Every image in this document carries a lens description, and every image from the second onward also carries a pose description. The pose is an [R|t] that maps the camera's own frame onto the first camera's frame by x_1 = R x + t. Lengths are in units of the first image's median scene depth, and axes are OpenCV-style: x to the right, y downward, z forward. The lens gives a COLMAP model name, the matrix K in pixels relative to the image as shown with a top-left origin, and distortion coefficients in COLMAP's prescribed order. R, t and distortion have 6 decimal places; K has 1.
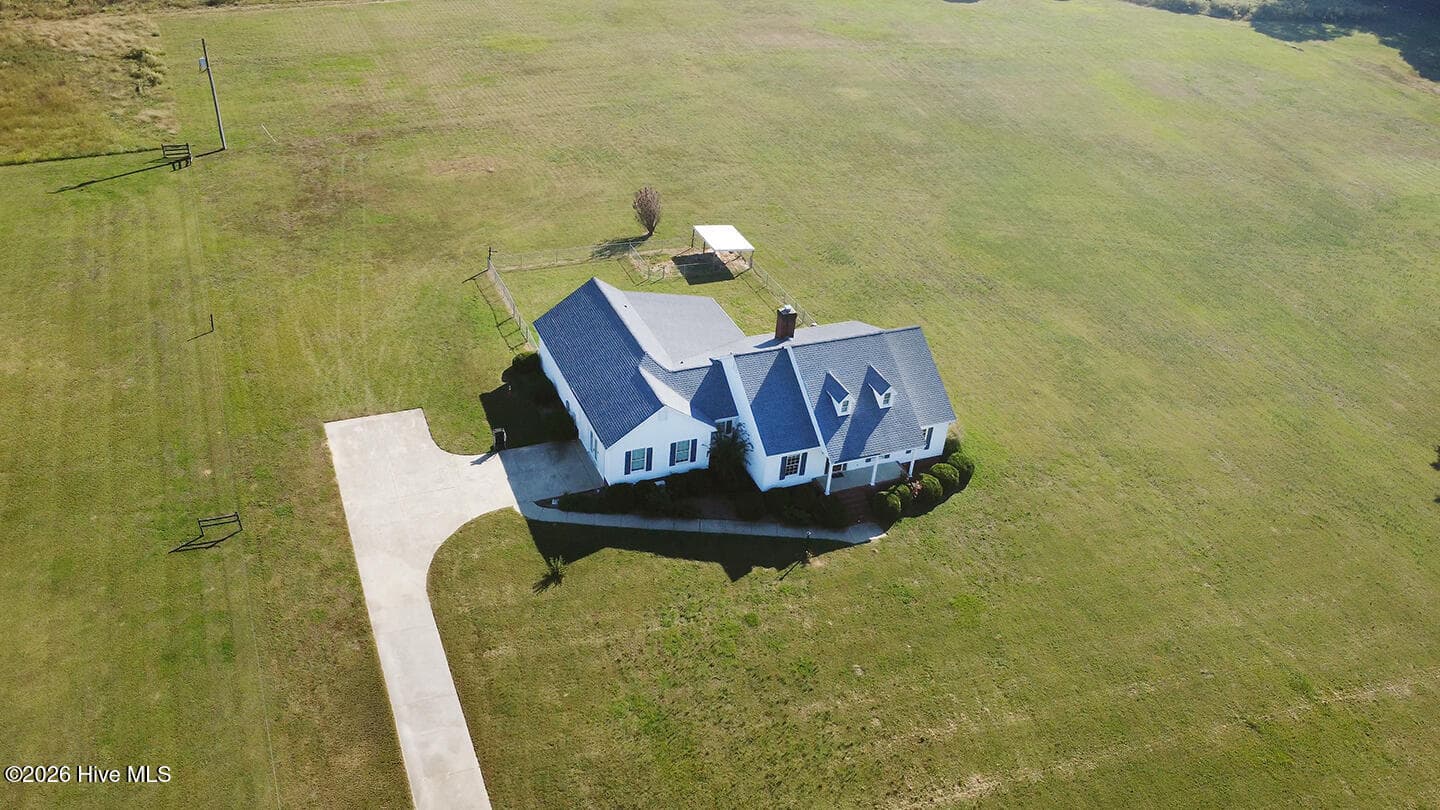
lens RADIAL K [[1122.4, 0, 720.0], [0, 1122.4, 405.0], [0, 0, 1]] dist [-0.002395, 0.001500]
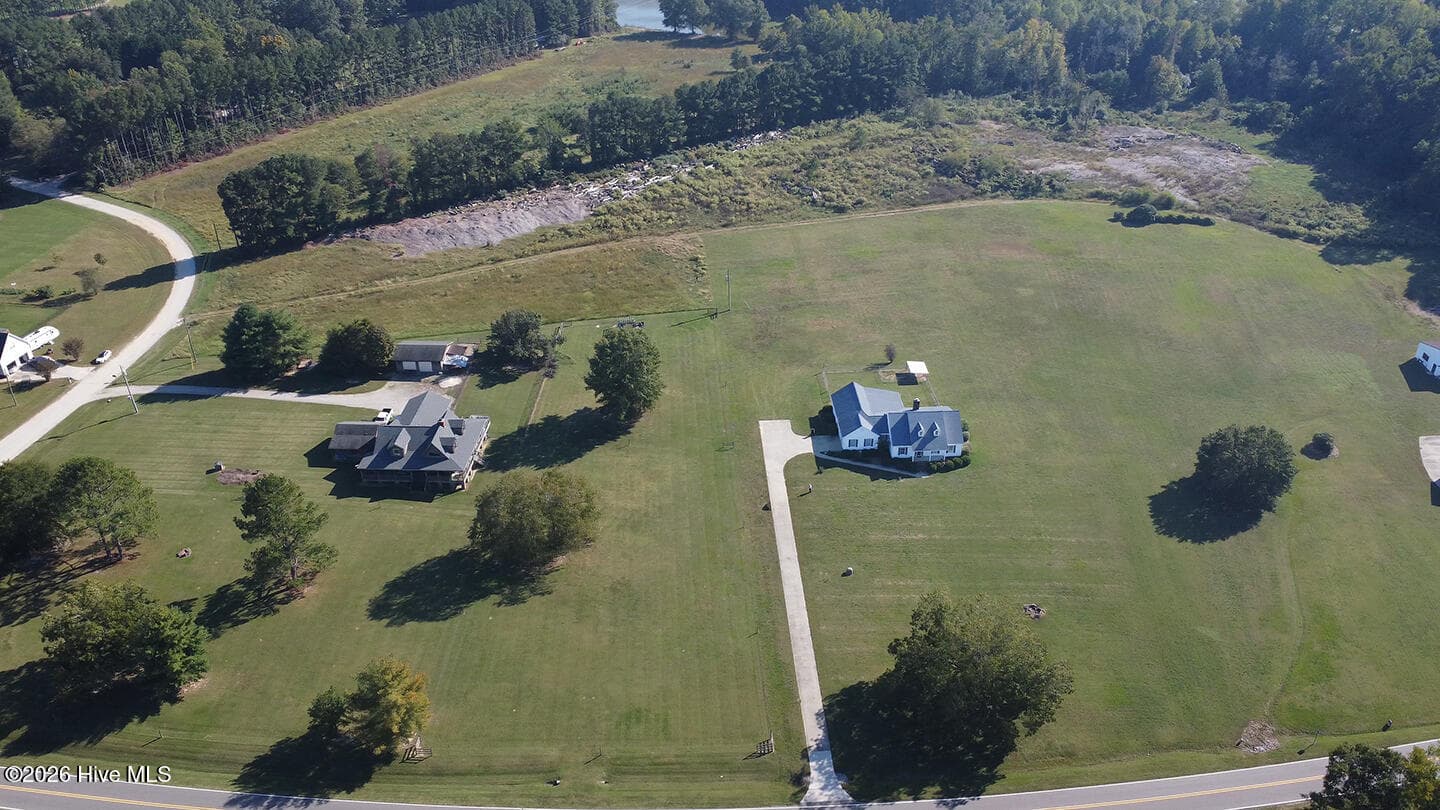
lens RADIAL K [[1122.4, 0, 720.0], [0, 1122.4, 405.0], [0, 0, 1]] dist [-0.002395, 0.001500]
pose [[0.933544, 0.107821, -0.341864, 0.607093], [-0.123296, 0.992085, -0.023796, 0.061374], [0.336592, 0.064365, 0.939448, -1.970451]]
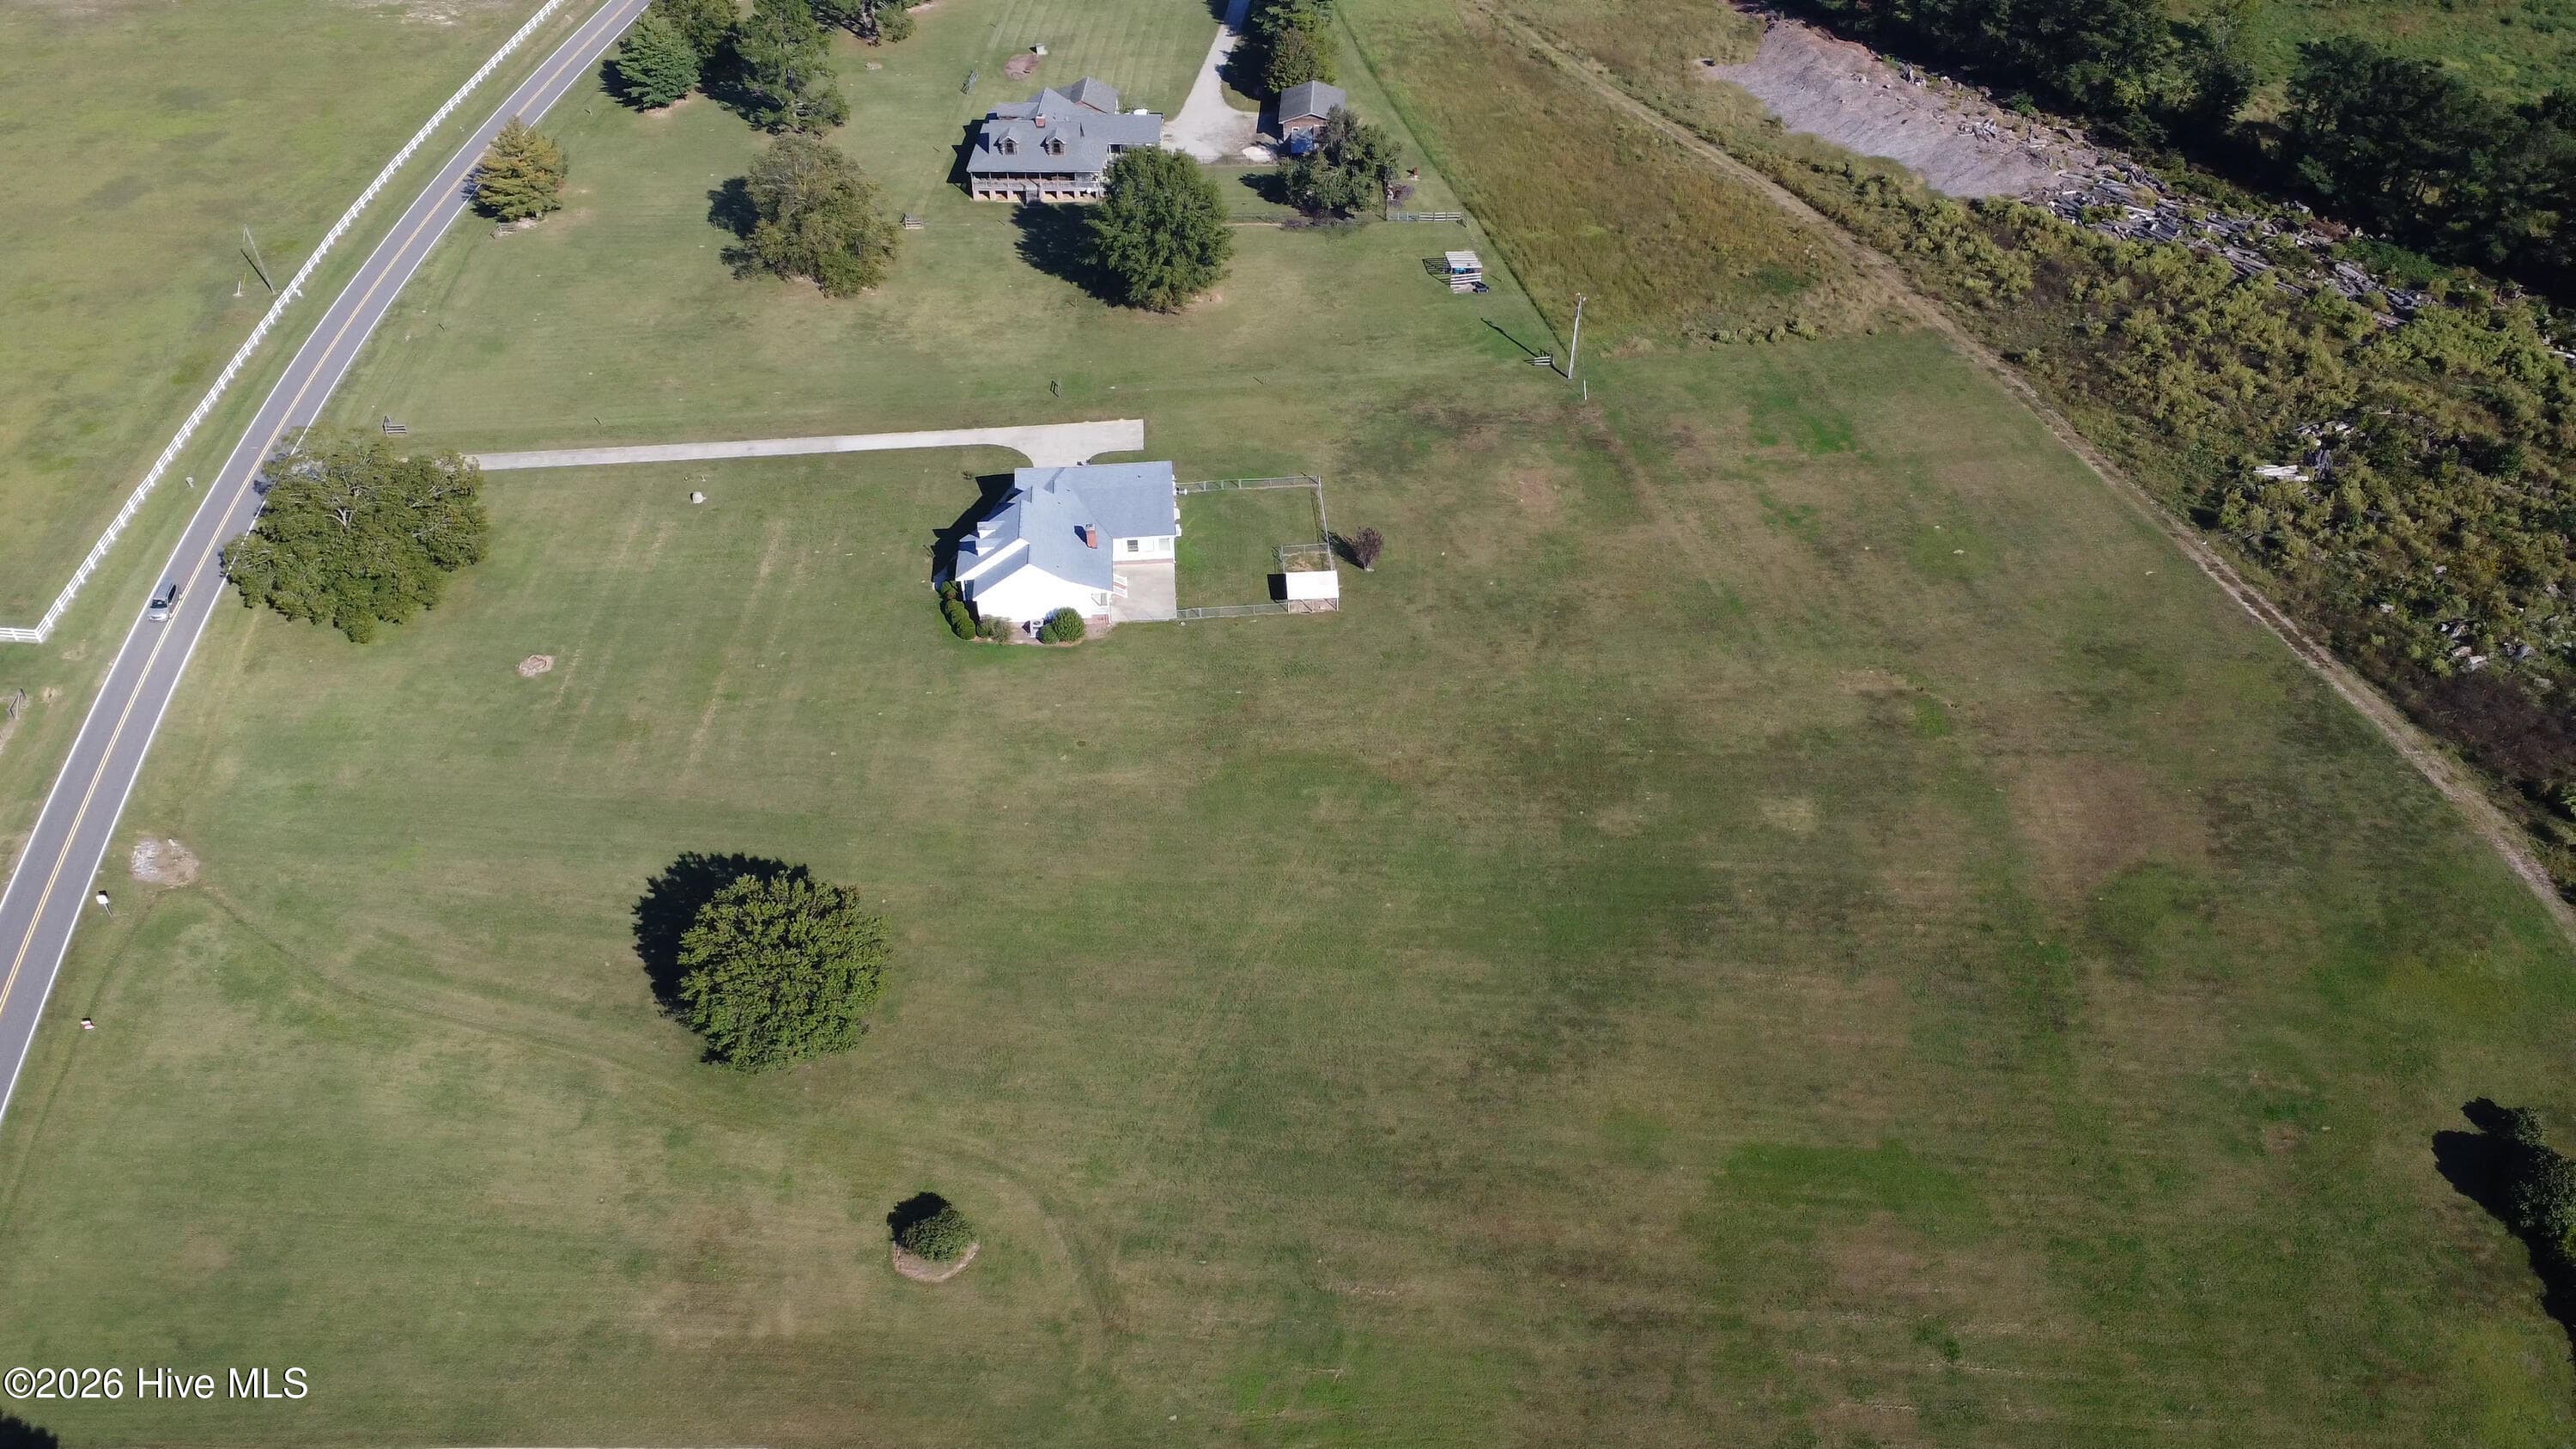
lens RADIAL K [[2047.8, 0, 1288.0], [0, 2047.8, 724.5], [0, 0, 1]] dist [-0.003363, -0.000054]
pose [[-0.342878, 0.543628, -0.766096, 2.243981], [-0.519197, 0.569978, 0.636836, -1.842697], [0.782859, 0.616112, 0.086817, 1.196939]]
